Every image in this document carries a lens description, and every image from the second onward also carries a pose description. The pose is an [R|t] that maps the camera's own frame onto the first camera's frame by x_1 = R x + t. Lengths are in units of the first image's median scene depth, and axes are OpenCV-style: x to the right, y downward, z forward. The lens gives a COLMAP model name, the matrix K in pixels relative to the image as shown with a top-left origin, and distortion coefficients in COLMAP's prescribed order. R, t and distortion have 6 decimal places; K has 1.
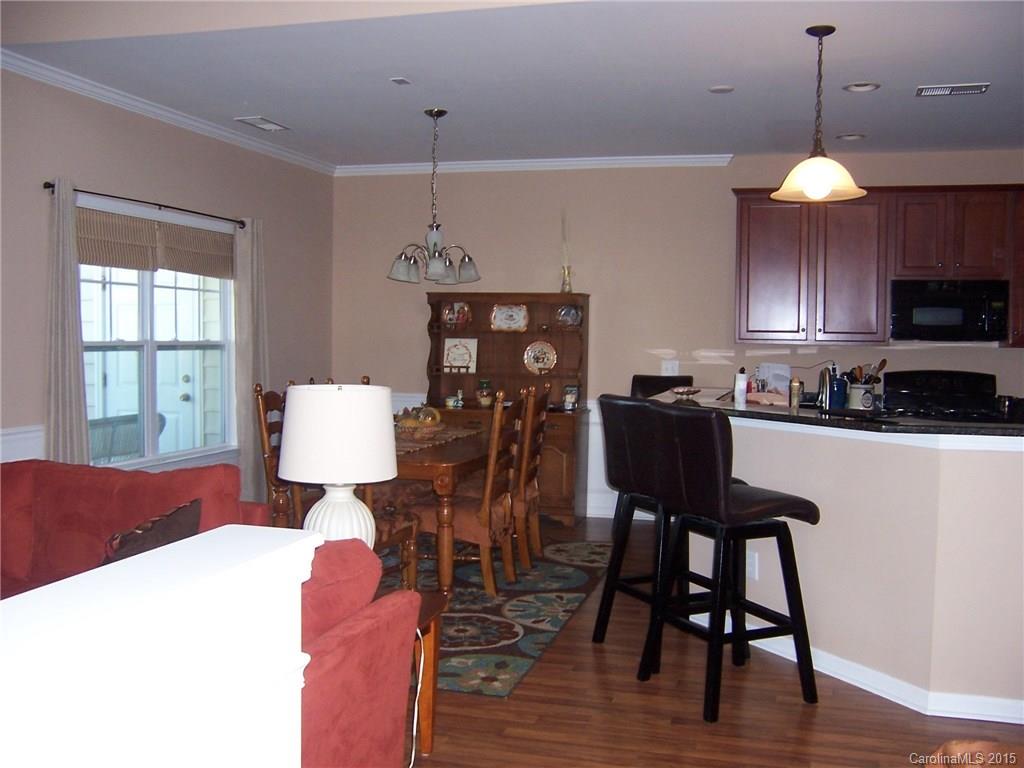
lens RADIAL K [[1030.4, 0, 526.7], [0, 1030.4, 379.9], [0, 0, 1]] dist [-0.150125, 0.232965]
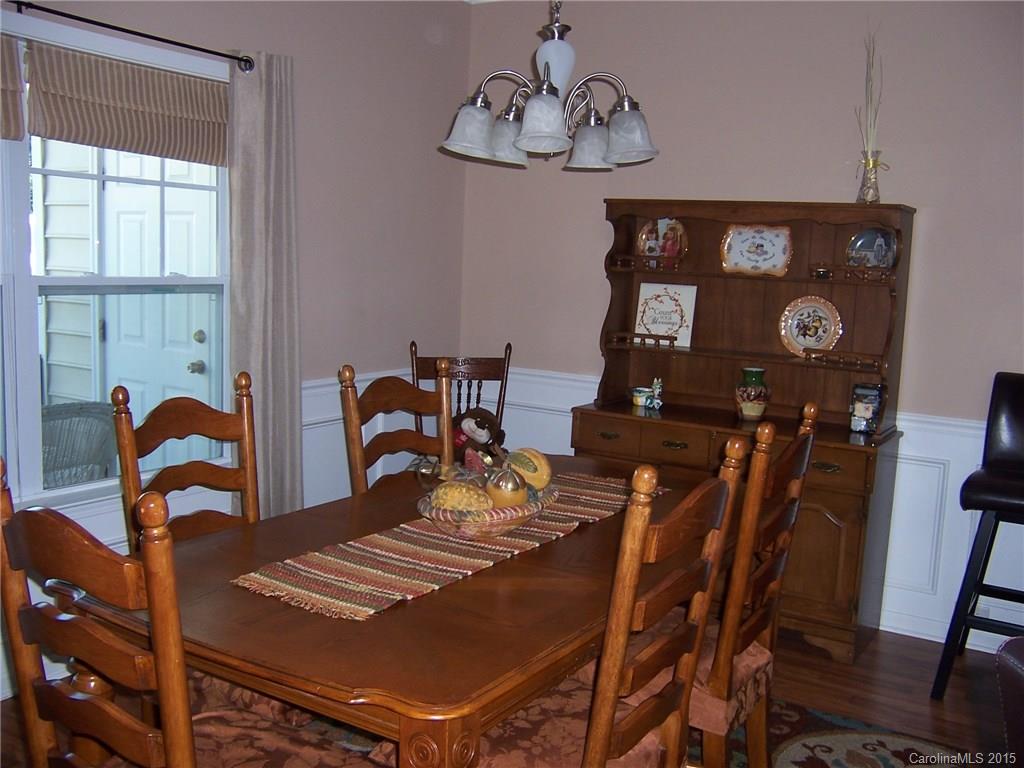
lens RADIAL K [[1030.4, 0, 526.7], [0, 1030.4, 379.9], [0, 0, 1]] dist [-0.150125, 0.232965]
pose [[0.959494, 0.060646, -0.275125, 0.019171], [-0.041325, 0.996290, 0.075493, -0.028168], [0.278683, -0.061066, 0.958440, 0.456900]]
